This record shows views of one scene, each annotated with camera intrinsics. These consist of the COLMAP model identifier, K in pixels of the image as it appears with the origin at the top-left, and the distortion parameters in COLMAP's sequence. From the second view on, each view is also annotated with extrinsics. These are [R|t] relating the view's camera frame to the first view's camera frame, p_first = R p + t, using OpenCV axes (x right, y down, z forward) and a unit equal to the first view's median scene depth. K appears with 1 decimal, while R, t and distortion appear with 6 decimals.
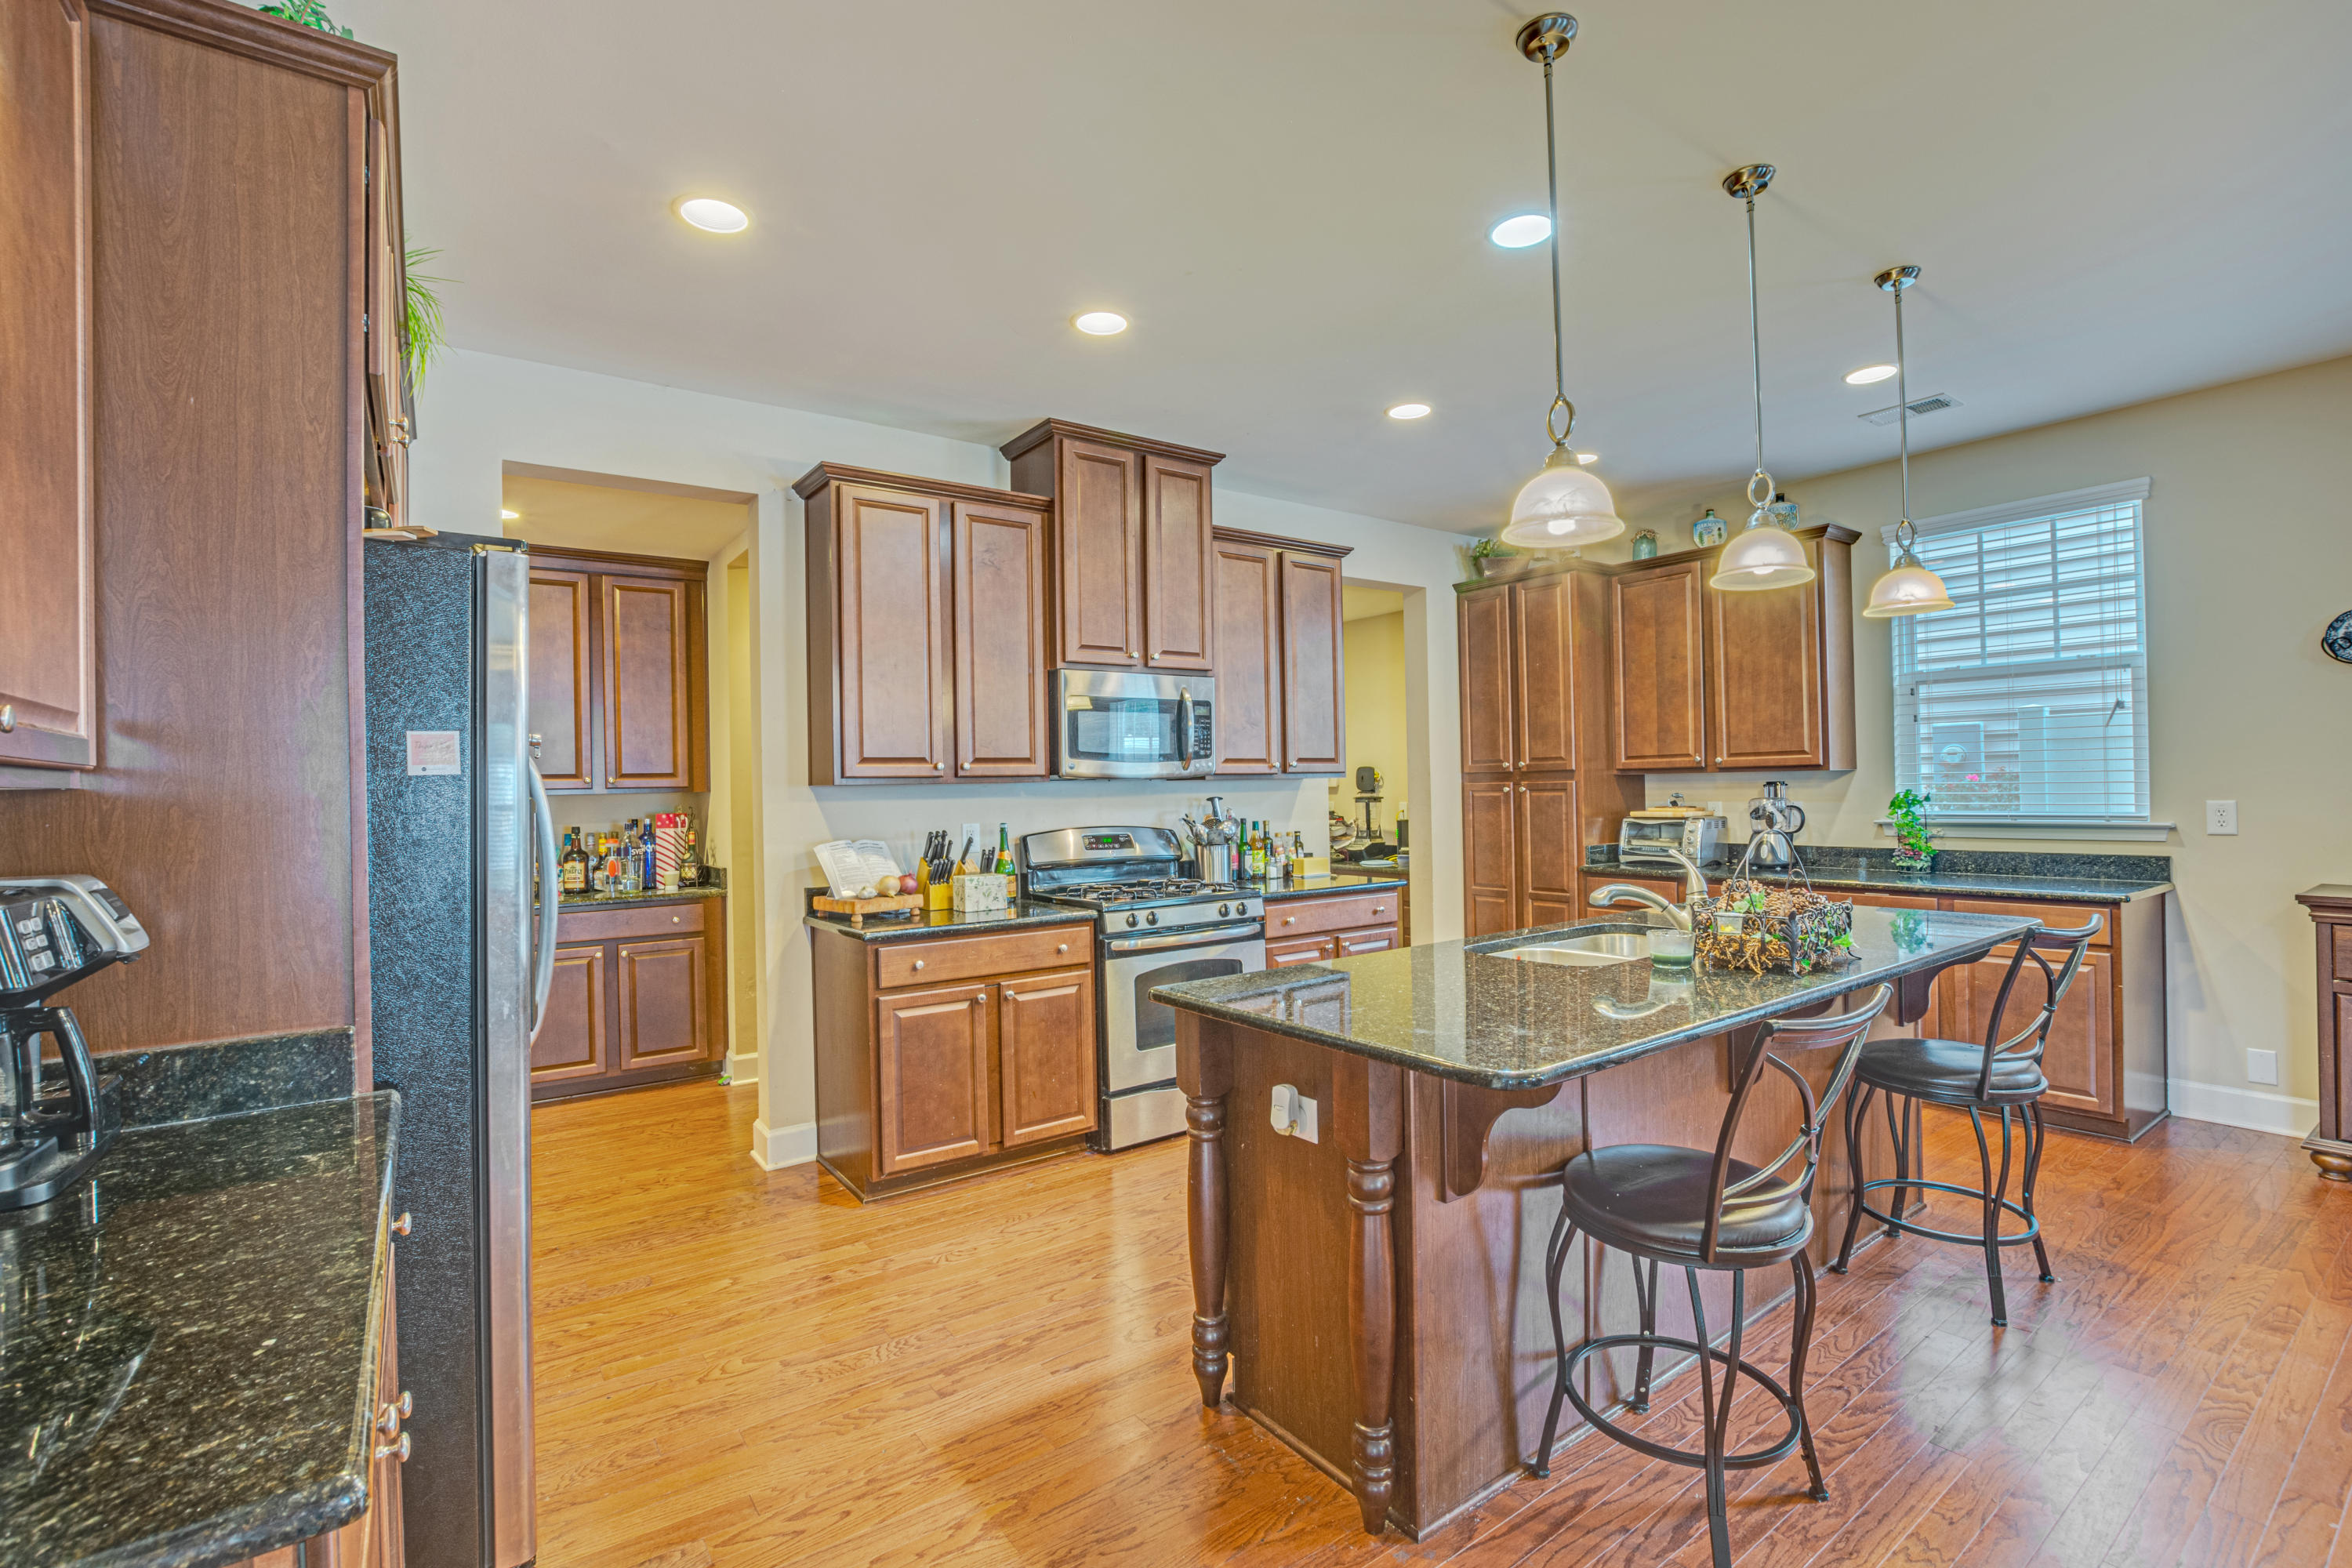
lens RADIAL K [[1052.6, 0, 1212.7], [0, 1052.6, 789.1], [0, 0, 1]] dist [-0.021332, 0.003776]
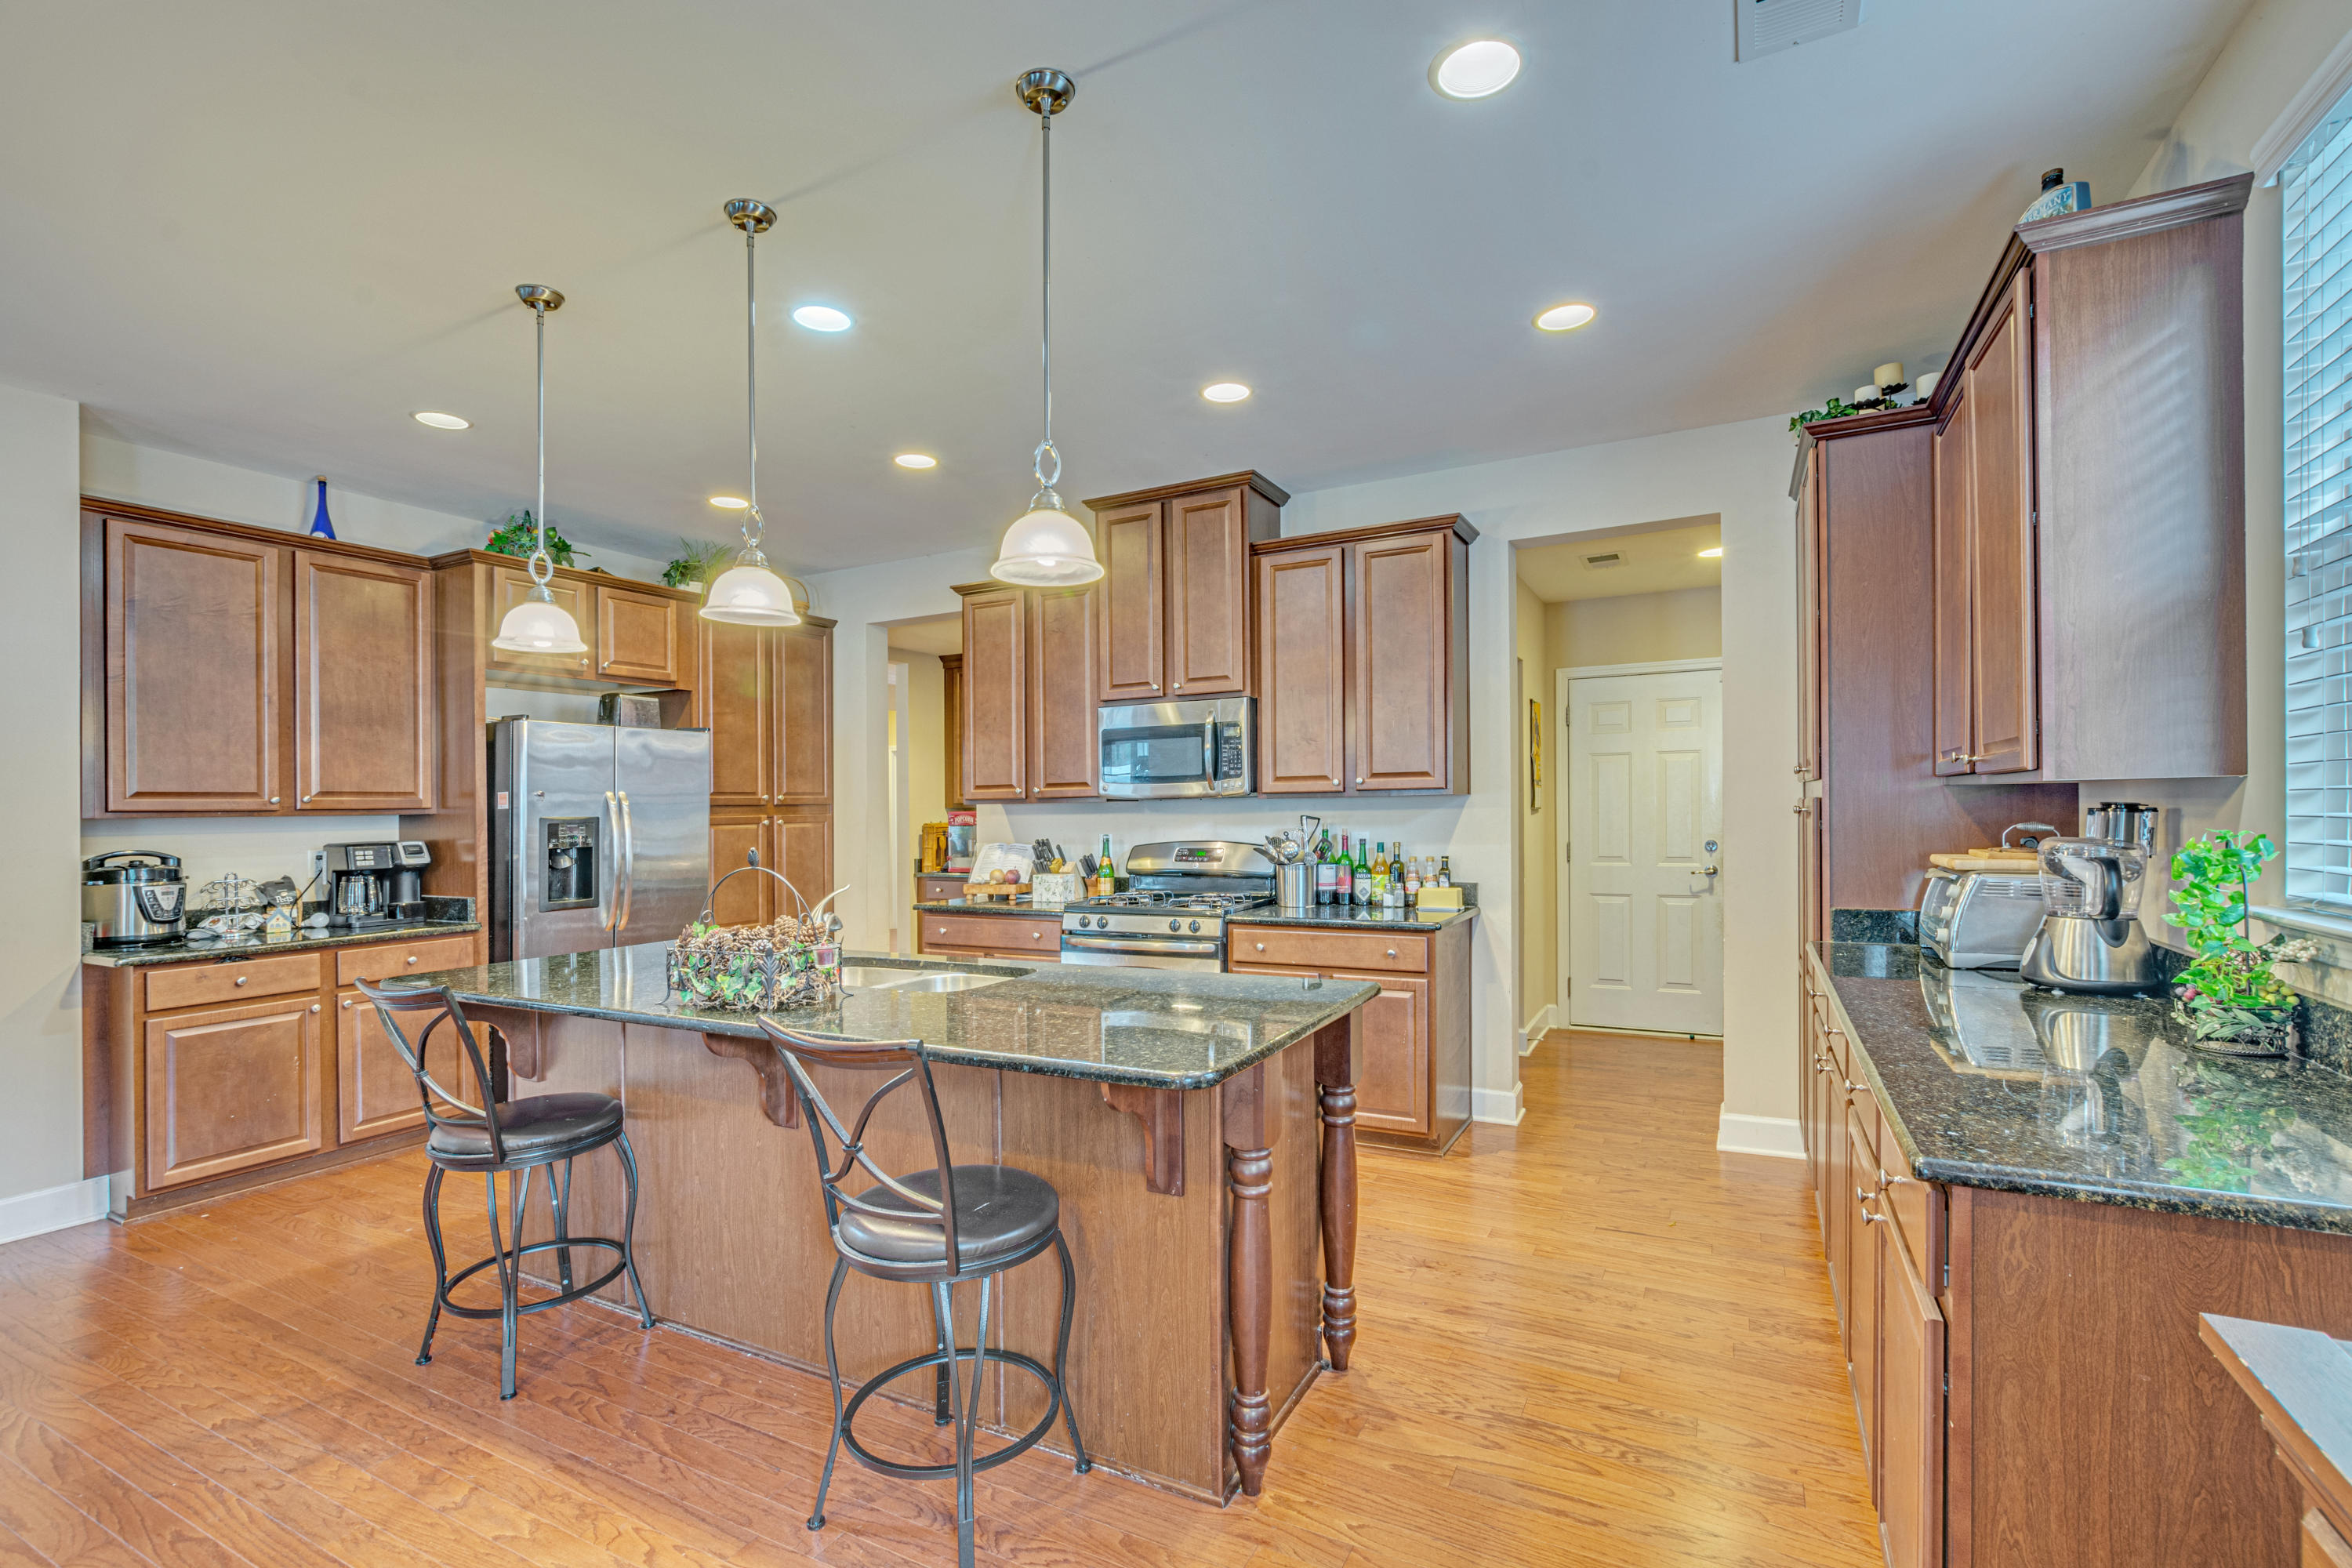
lens RADIAL K [[1052.6, 0, 1165.6], [0, 1052.6, 830.7], [0, 0, 1]] dist [-0.021332, 0.003776]
pose [[0.423599, 0.031100, -0.905316, 0.940293], [0.006818, 0.999273, 0.037518, -0.017980], [0.905824, -0.022065, 0.423079, 0.544036]]
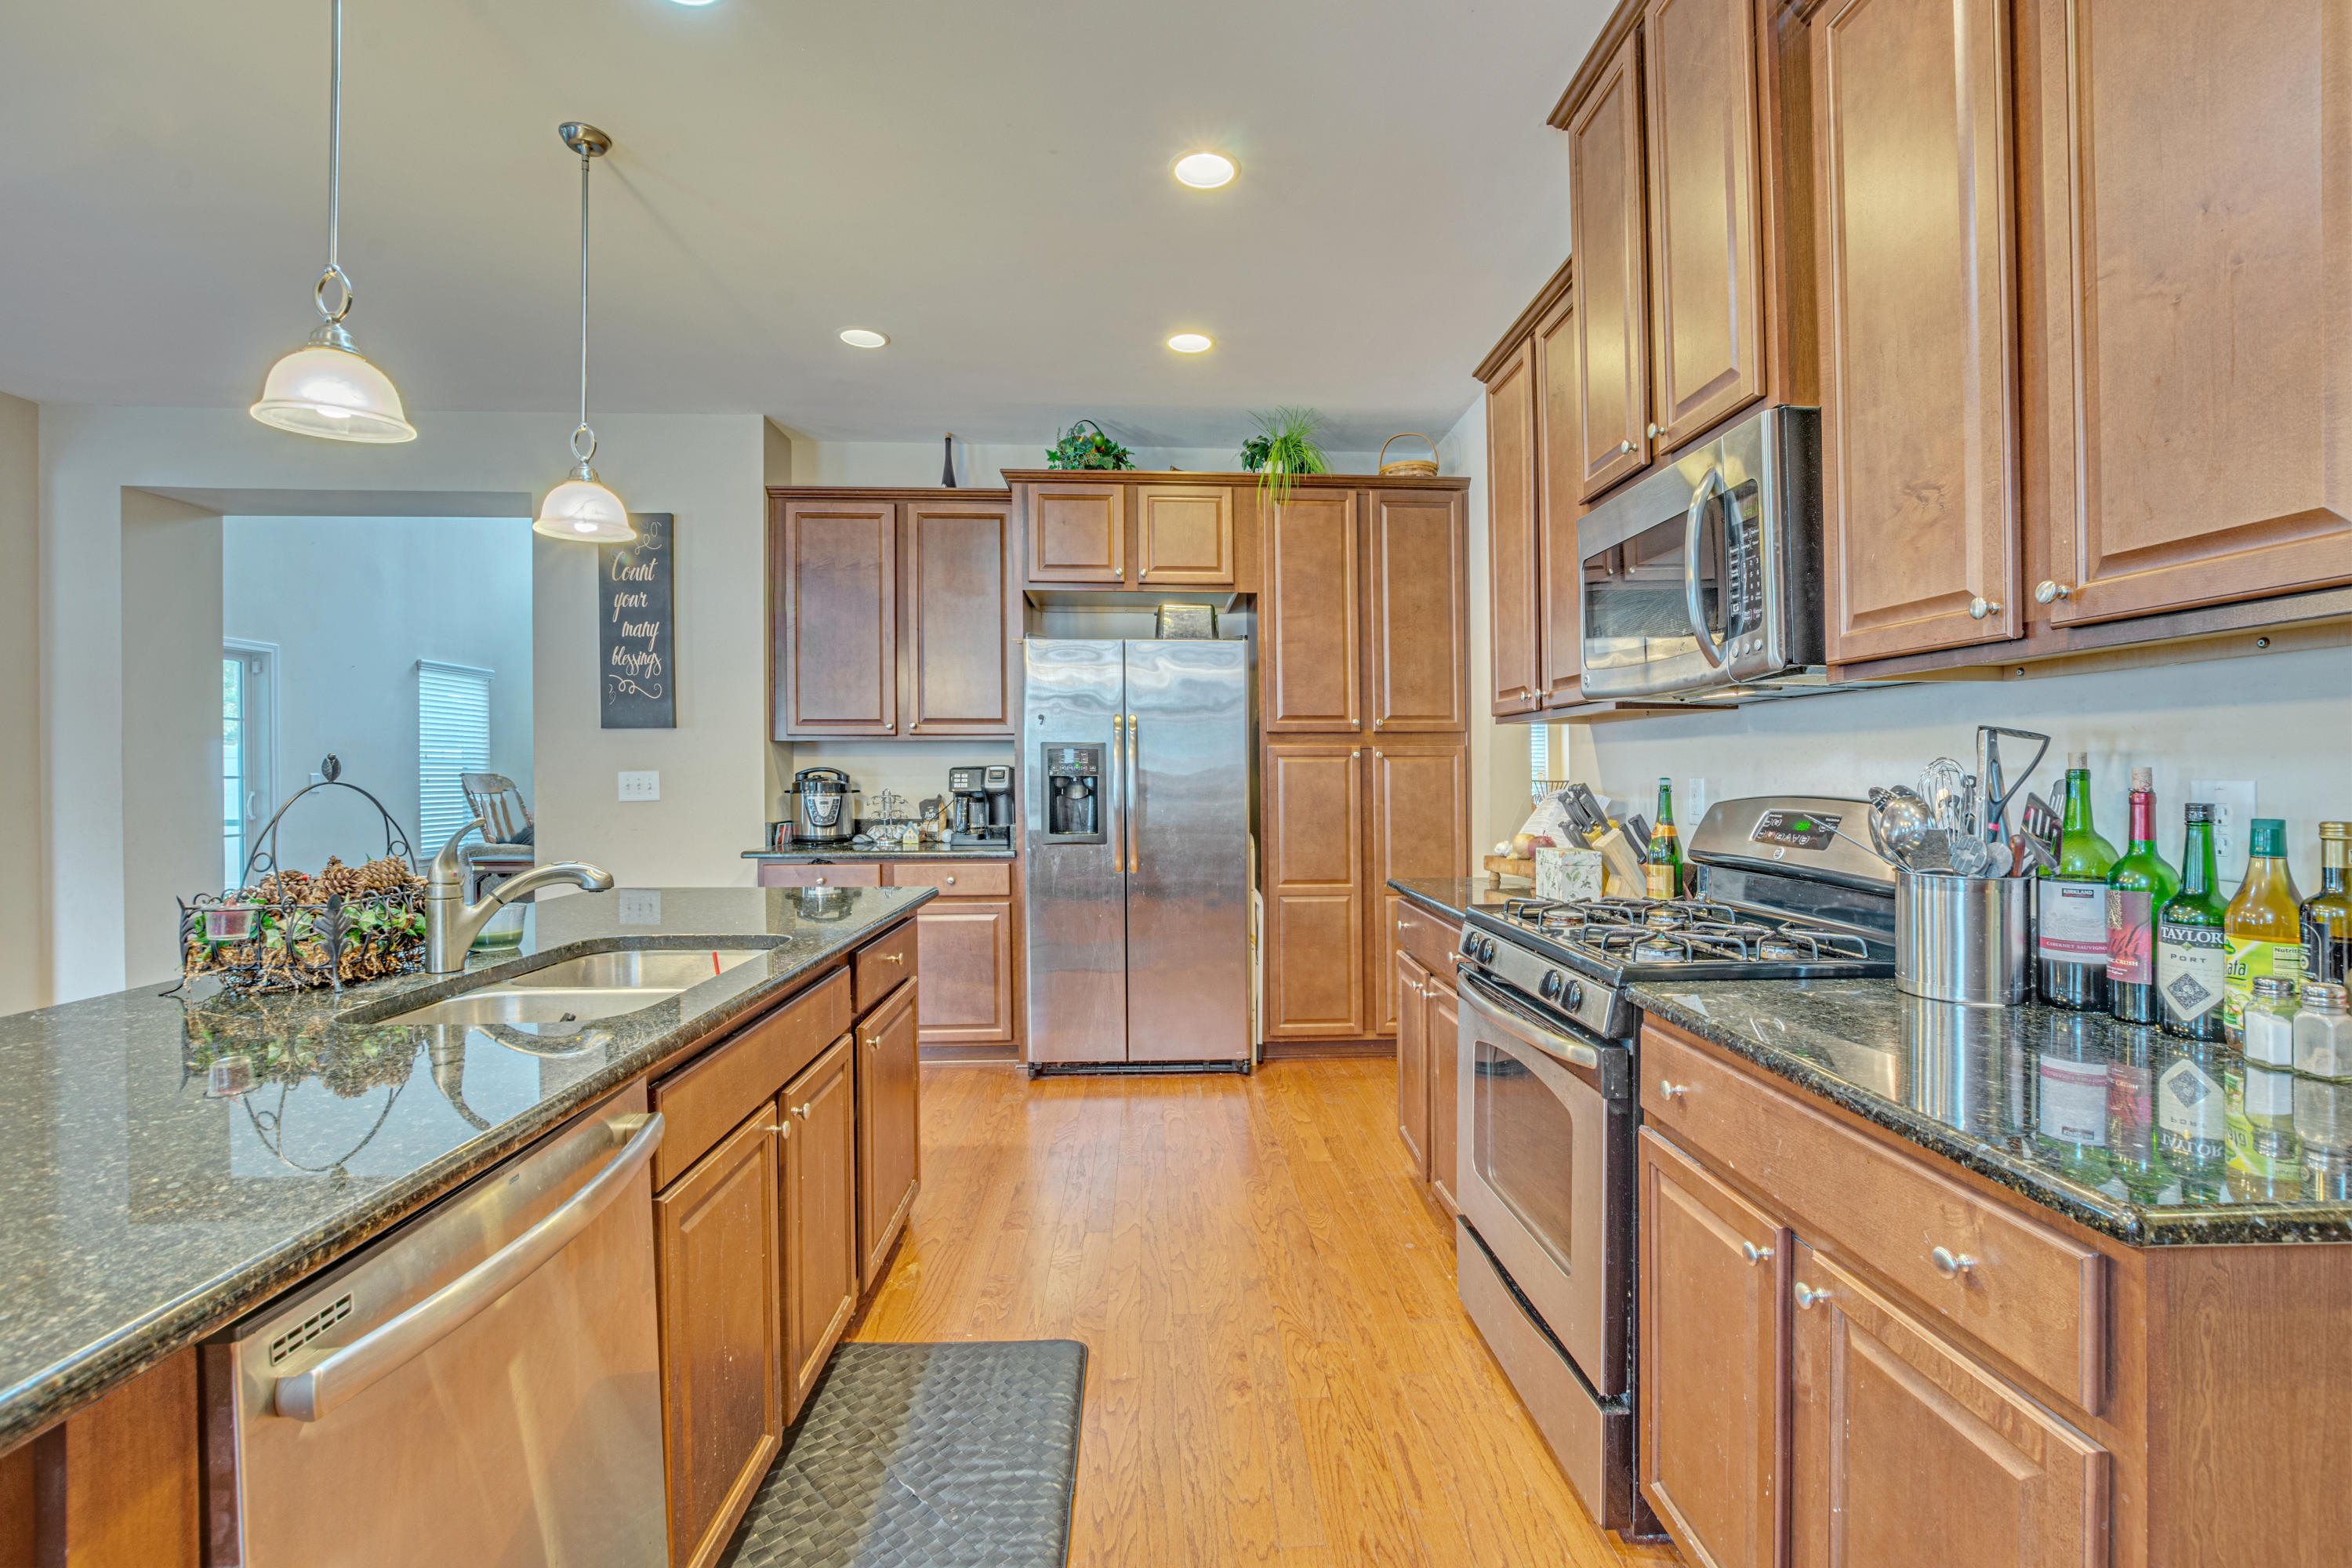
lens RADIAL K [[1052.6, 0, 1235.3], [0, 1052.6, 779.5], [0, 0, 1]] dist [-0.021332, 0.003776]
pose [[-0.538814, 0.027988, -0.841959, 0.449832], [0.009807, 0.999589, 0.026952, 0.014738], [0.842367, 0.006265, -0.538867, 1.117894]]
